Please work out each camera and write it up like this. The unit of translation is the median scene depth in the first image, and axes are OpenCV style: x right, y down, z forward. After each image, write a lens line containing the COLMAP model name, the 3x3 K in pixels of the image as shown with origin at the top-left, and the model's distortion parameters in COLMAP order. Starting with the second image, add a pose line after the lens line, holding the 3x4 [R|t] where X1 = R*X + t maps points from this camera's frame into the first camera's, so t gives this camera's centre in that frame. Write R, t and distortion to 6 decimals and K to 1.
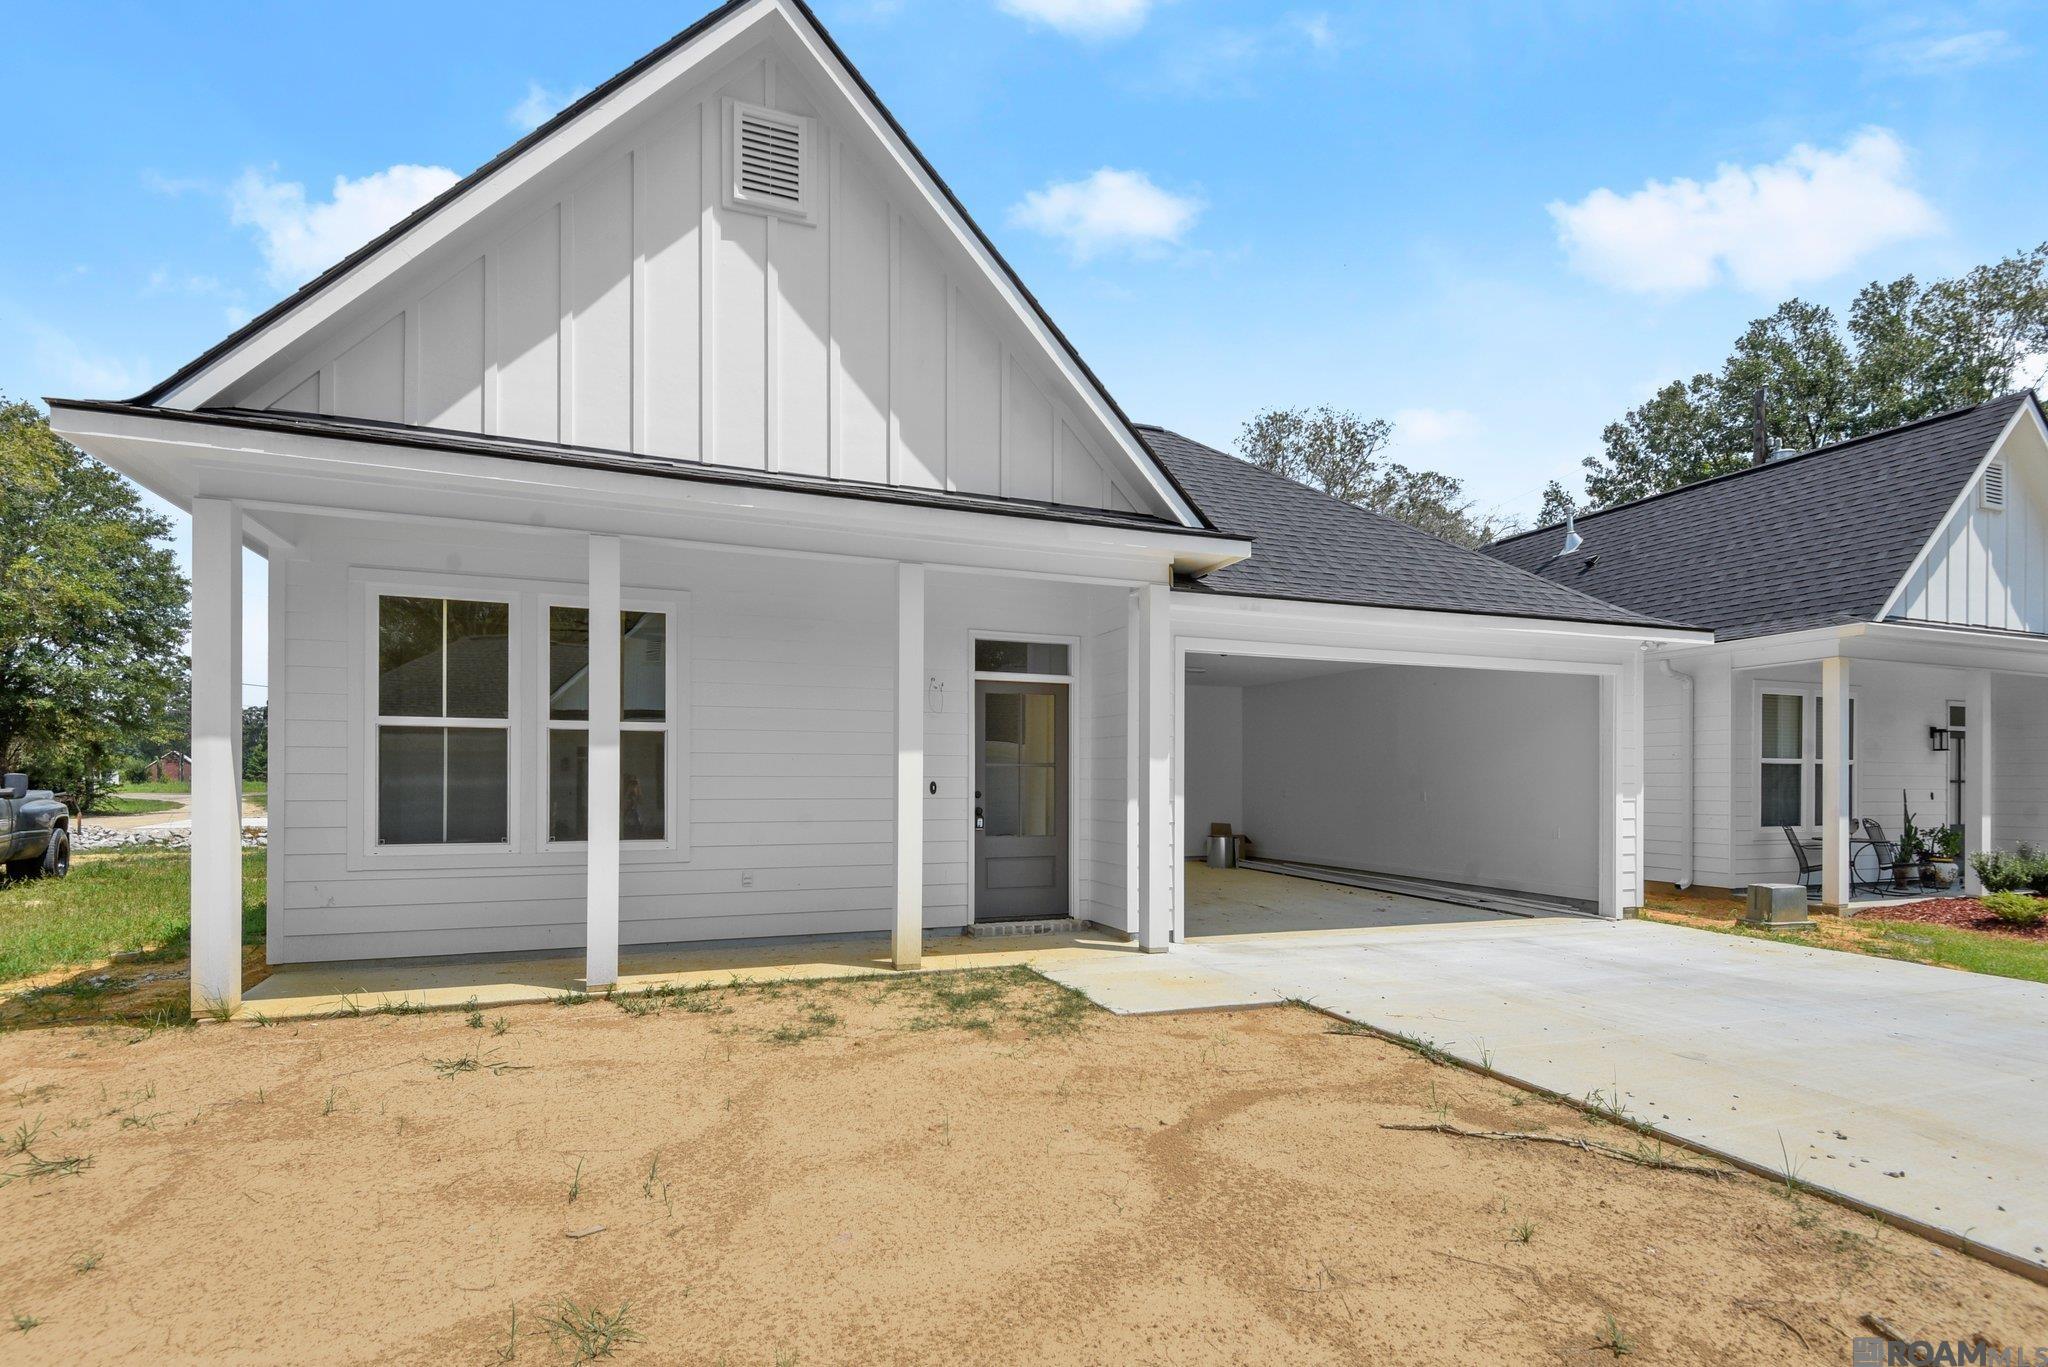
lens RADIAL K [[944.8, 0, 1025.1], [0, 944.8, 776.9], [0, 0, 1]] dist [-0.000417, -0.000052]
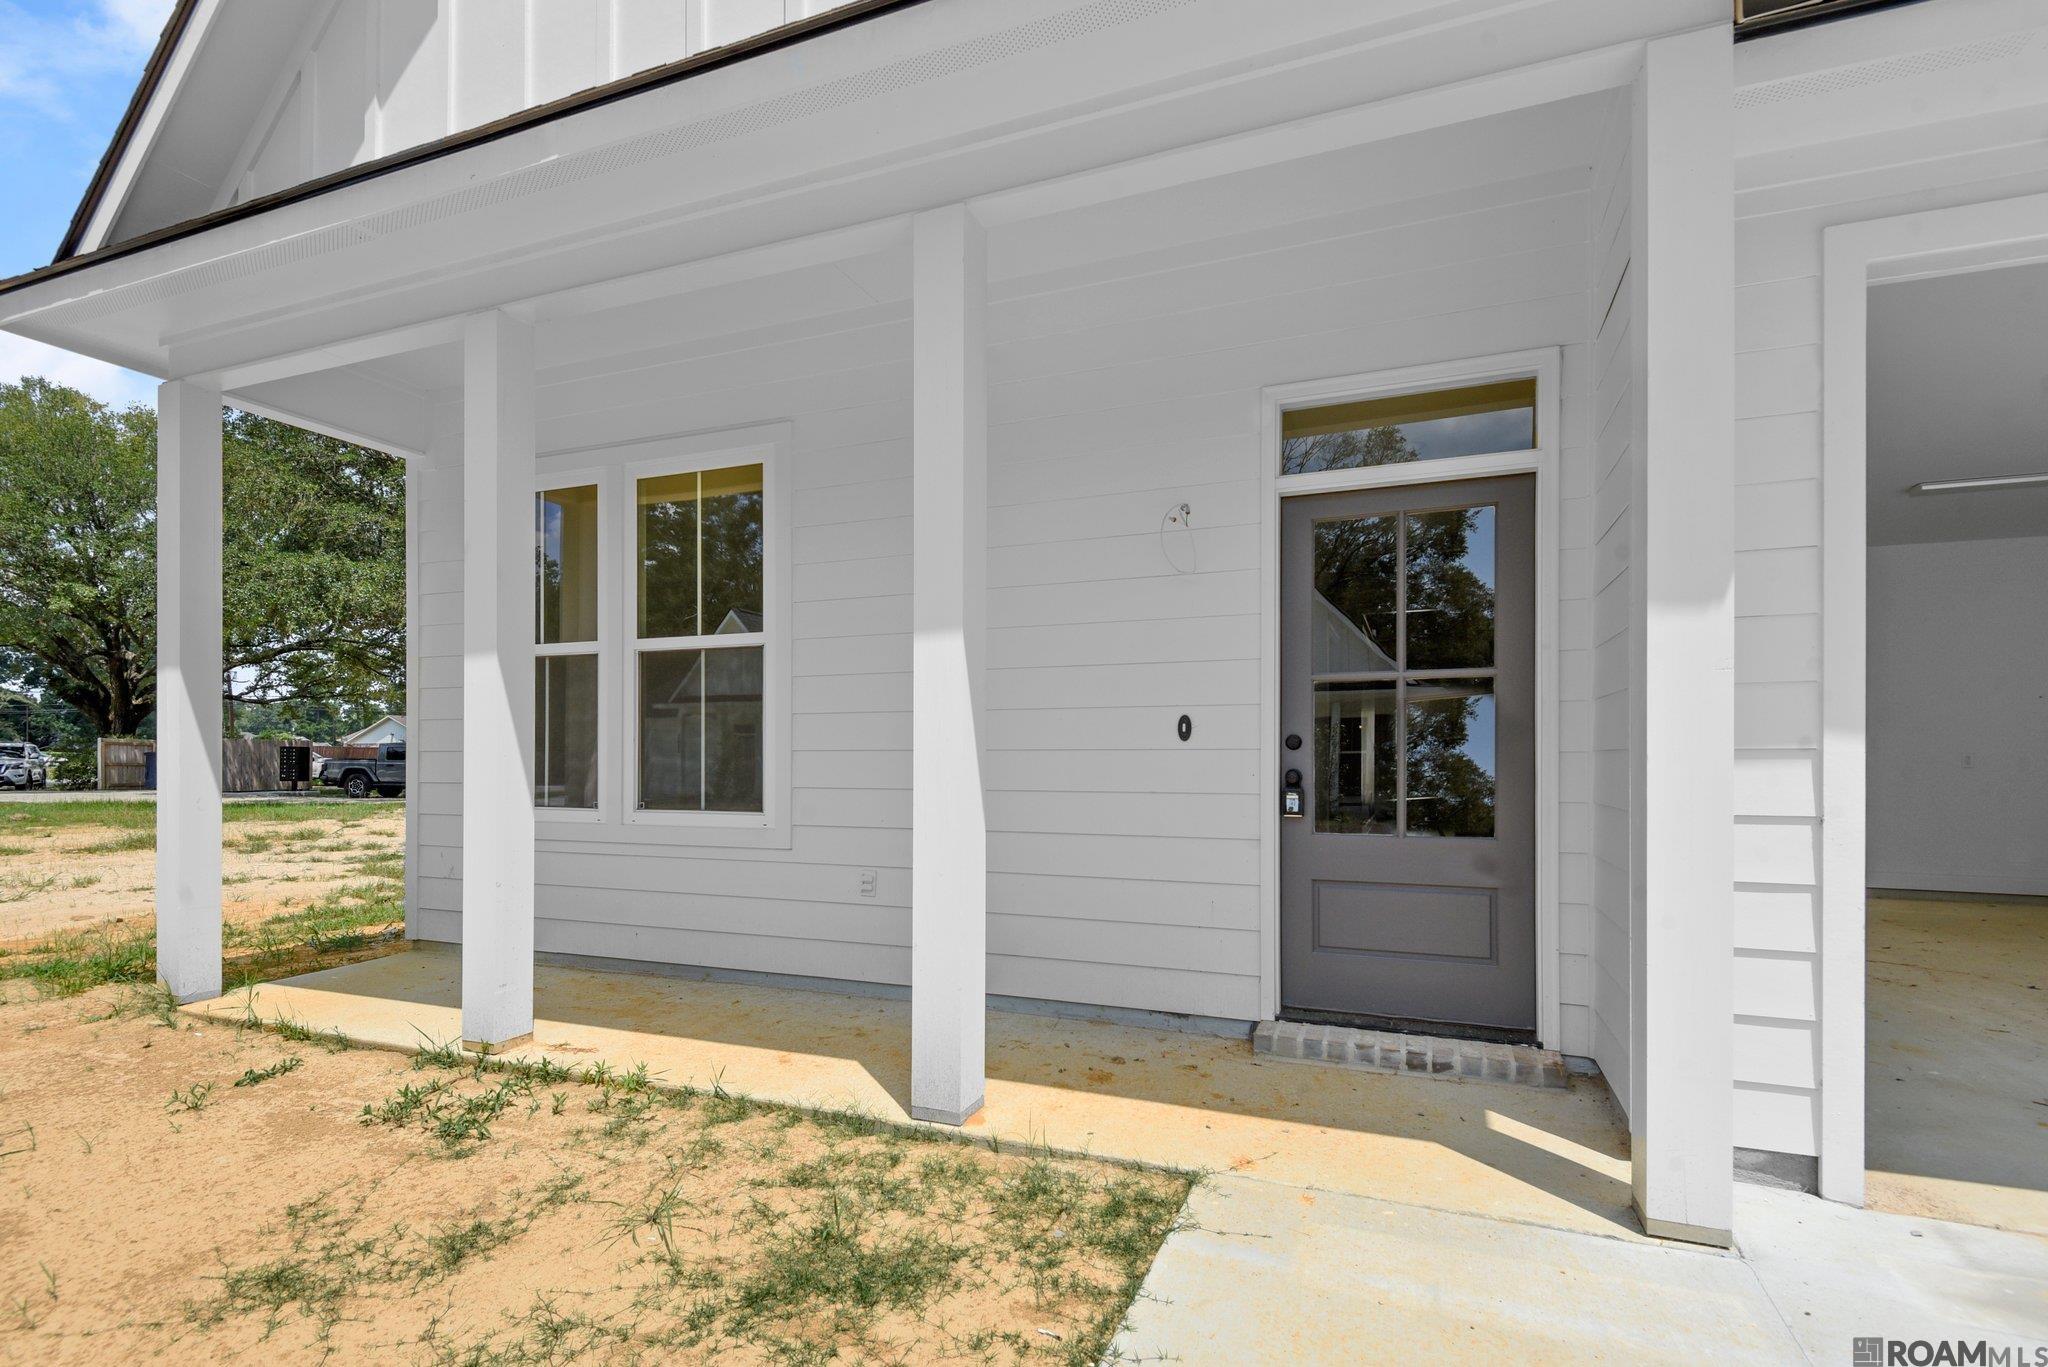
lens RADIAL K [[974.1, 0, 1026.0], [0, 974.1, 748.4], [0, 0, 1]] dist [0.001170, -0.000228]
pose [[0.740611, -0.010511, -0.671852, 0.216322], [0.002003, 0.999908, -0.013436, 0.034580], [0.671931, 0.008605, 0.740563, 0.686427]]
